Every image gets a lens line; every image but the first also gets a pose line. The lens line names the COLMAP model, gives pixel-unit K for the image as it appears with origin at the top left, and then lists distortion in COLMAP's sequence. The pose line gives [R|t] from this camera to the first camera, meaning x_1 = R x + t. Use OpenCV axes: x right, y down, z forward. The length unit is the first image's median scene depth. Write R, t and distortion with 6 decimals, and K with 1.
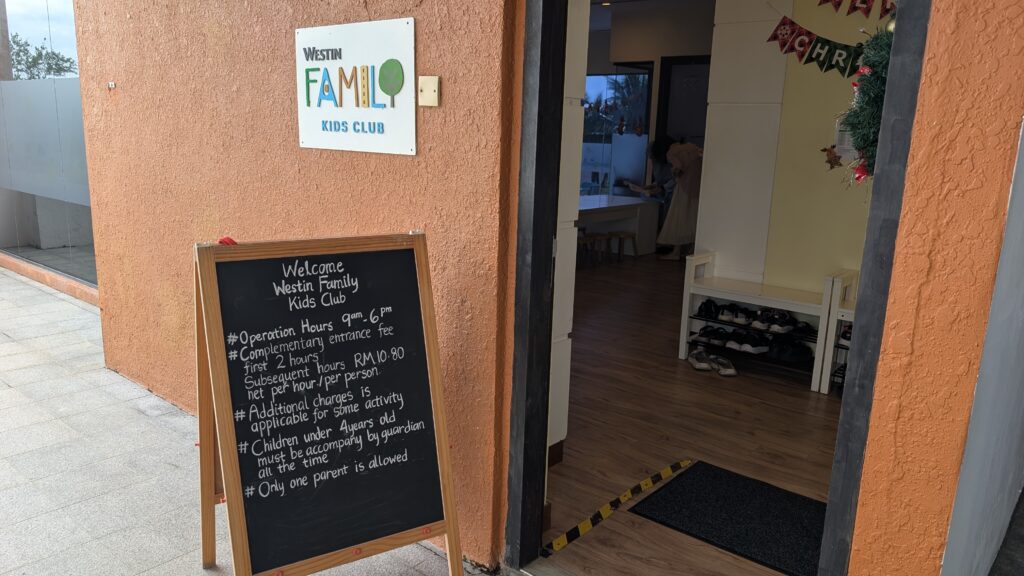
lens RADIAL K [[721.0, 0, 511.8], [0, 721.0, 286.4], [0, 0, 1]] dist [0.012046, -0.007145]
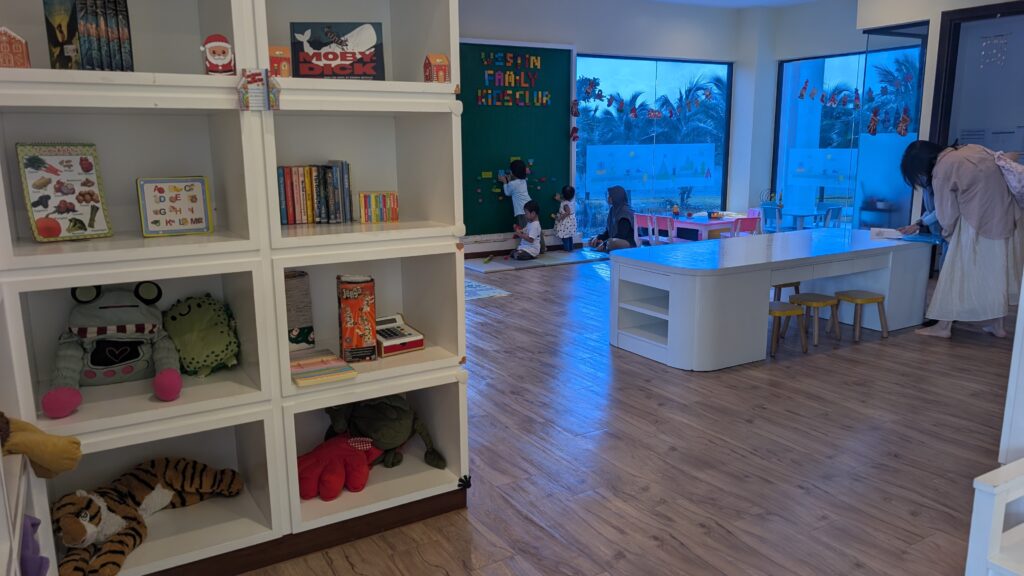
lens RADIAL K [[721.0, 0, 514.7], [0, 721.0, 290.6], [0, 0, 1]] dist [0.012046, -0.007145]
pose [[0.943378, 0.021208, -0.331042, 0.064836], [-0.024543, 0.999681, -0.005896, -0.054556], [0.330811, 0.013687, 0.943598, 0.261056]]
